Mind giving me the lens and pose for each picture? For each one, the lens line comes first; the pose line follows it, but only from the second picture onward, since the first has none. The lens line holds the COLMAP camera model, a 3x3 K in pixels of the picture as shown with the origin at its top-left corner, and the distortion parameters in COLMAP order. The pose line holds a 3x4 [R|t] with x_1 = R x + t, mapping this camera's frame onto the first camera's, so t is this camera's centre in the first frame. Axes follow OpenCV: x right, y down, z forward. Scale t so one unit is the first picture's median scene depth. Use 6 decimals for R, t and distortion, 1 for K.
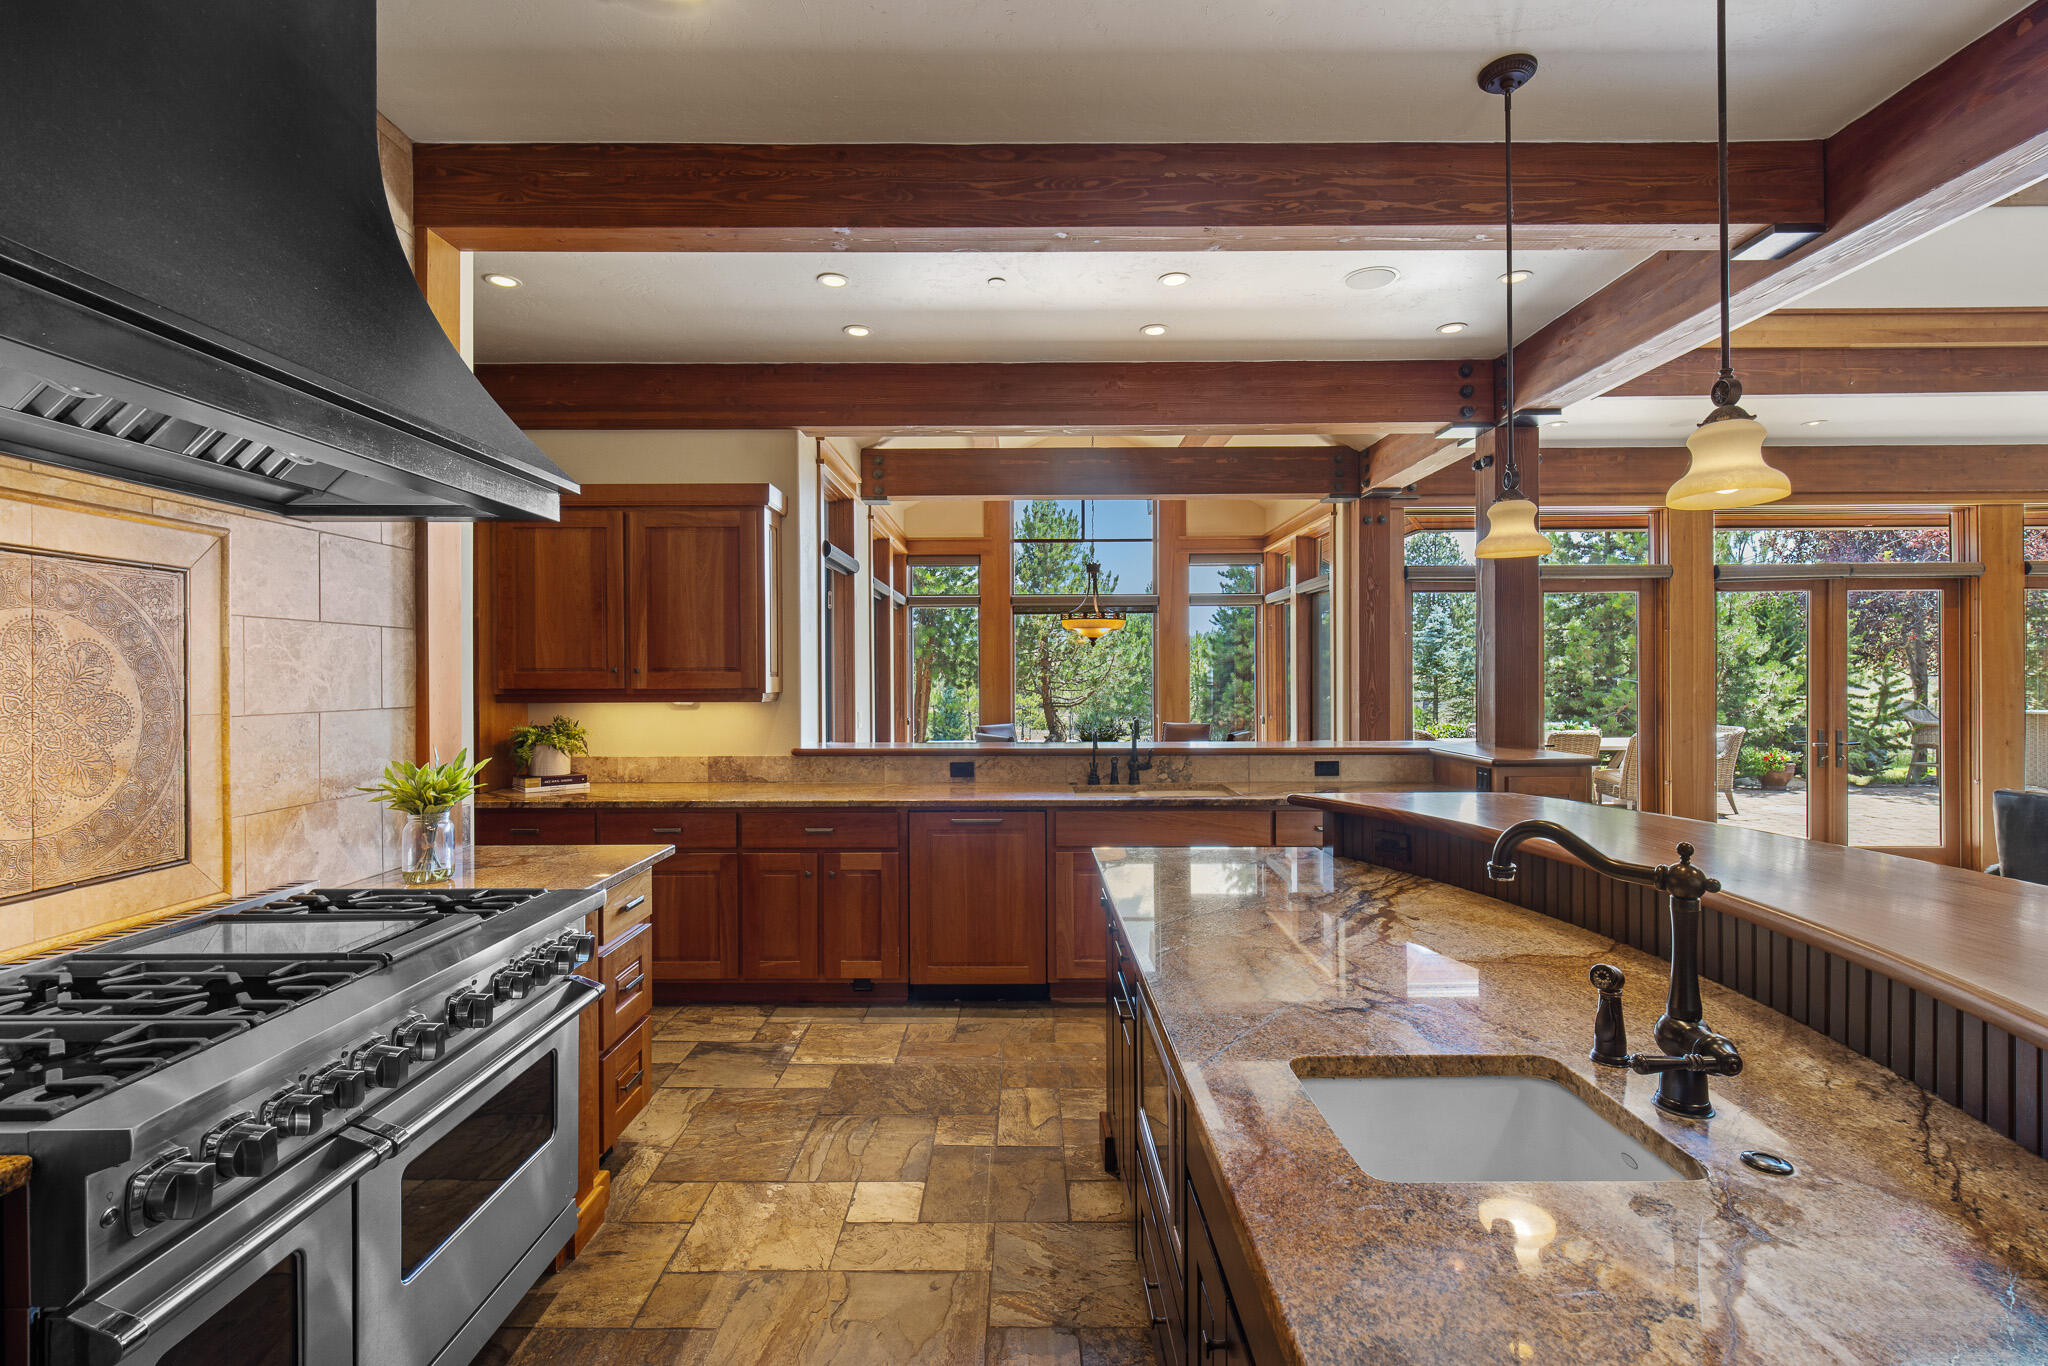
lens RADIAL K [[922.7, 0, 1021.7], [0, 922.7, 677.6], [0, 0, 1]] dist [-0.004323, -0.000918]
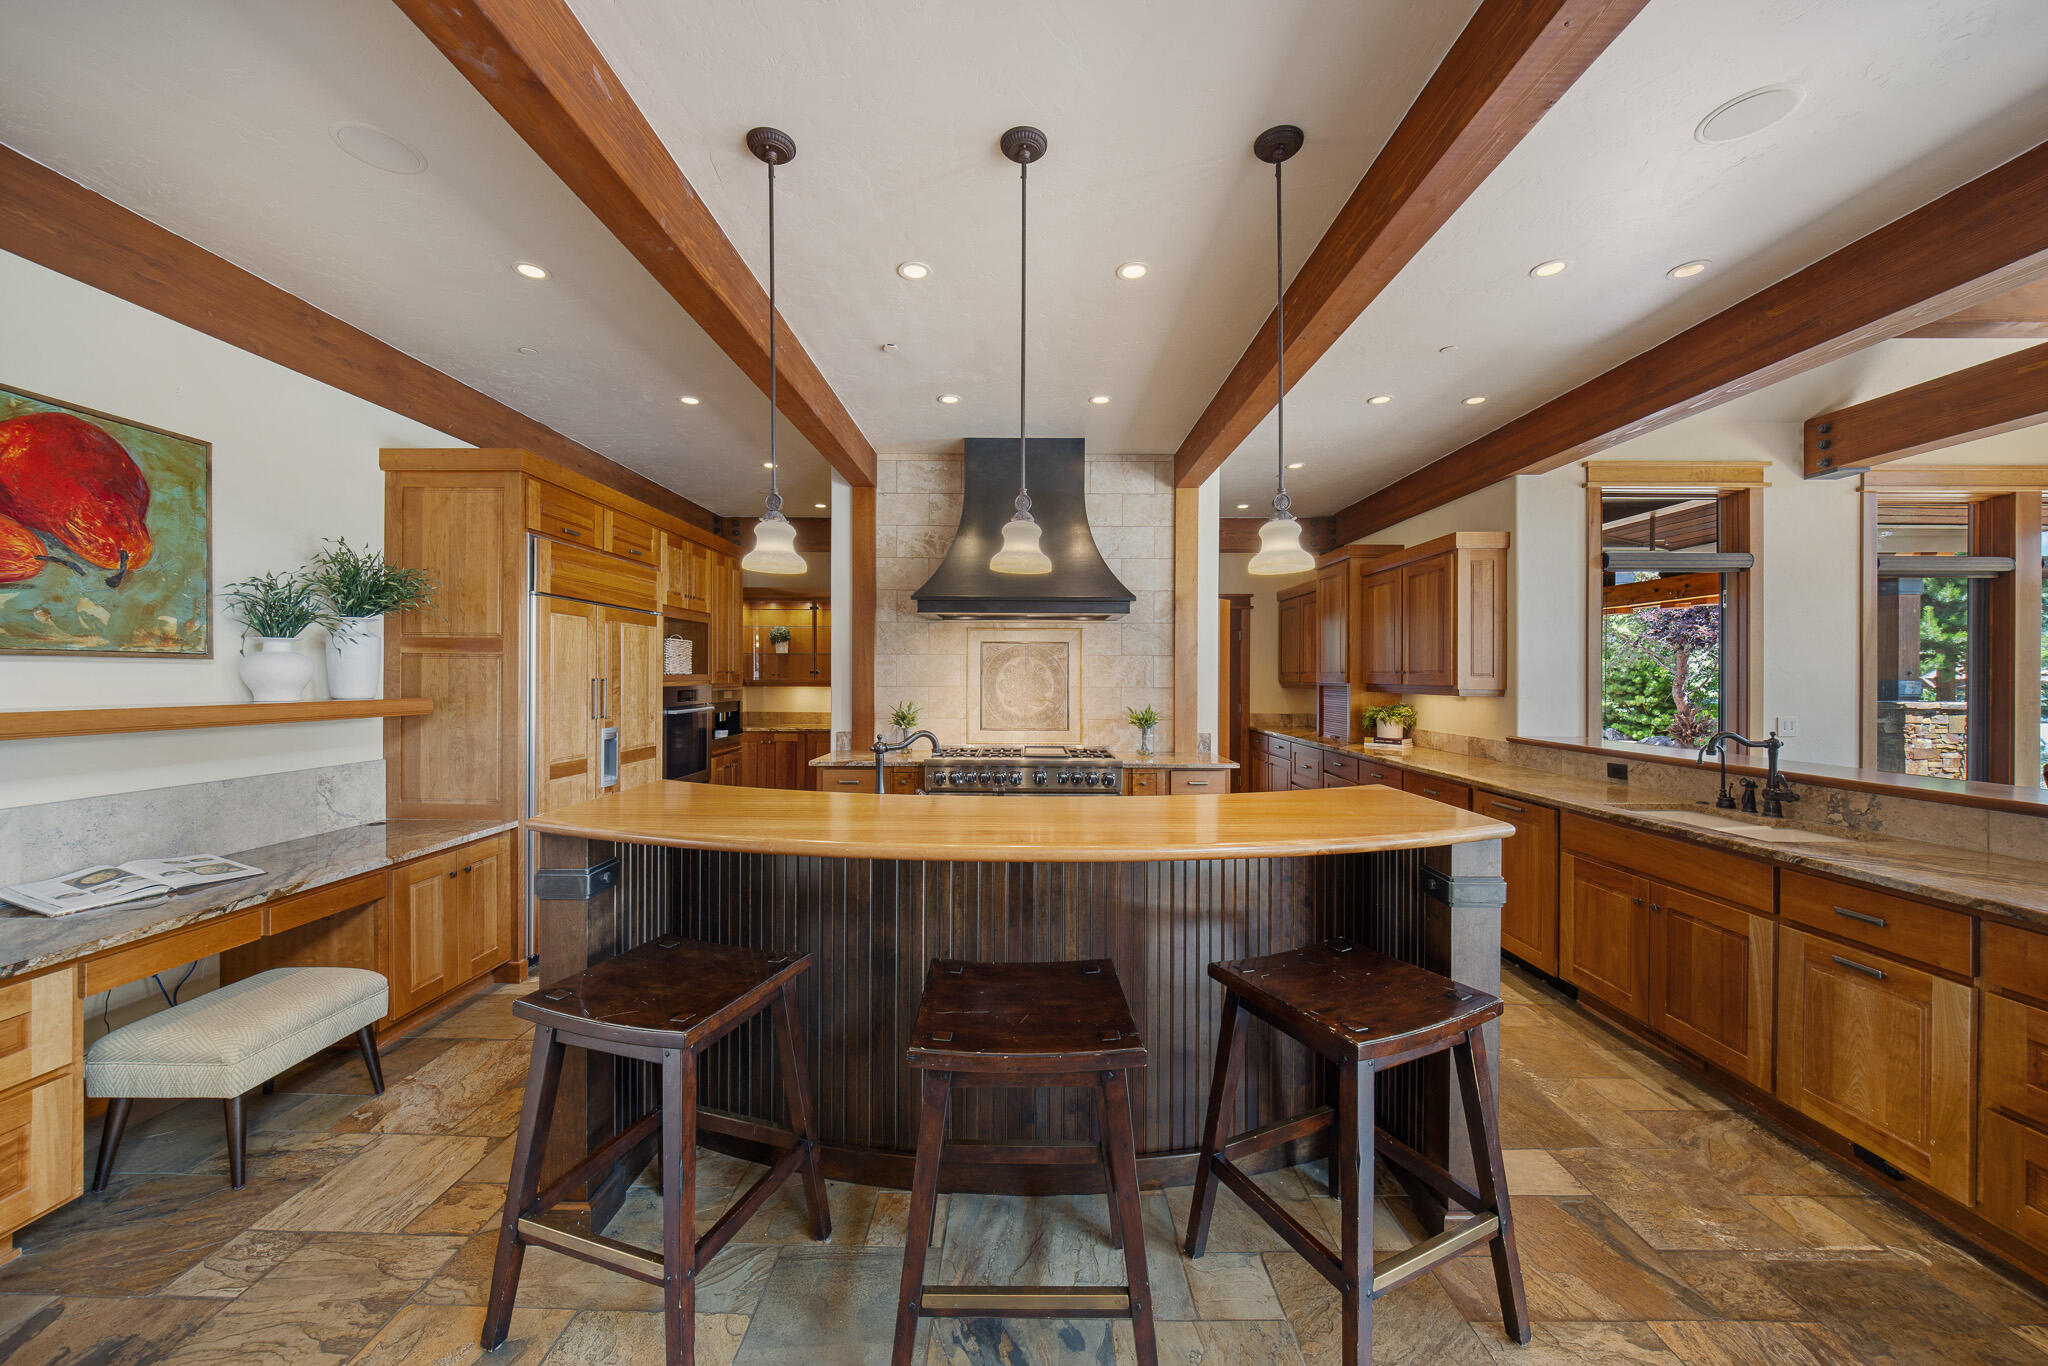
lens RADIAL K [[722.9, 0, 1026.6], [0, 722.9, 675.3], [0, 0, 1]] dist [-0.015425, -0.000631]
pose [[-0.001234, 0.005150, -0.999986, 1.671606], [-0.005865, 0.999970, 0.005157, -0.010835], [0.999982, 0.005871, -0.001204, 0.833172]]
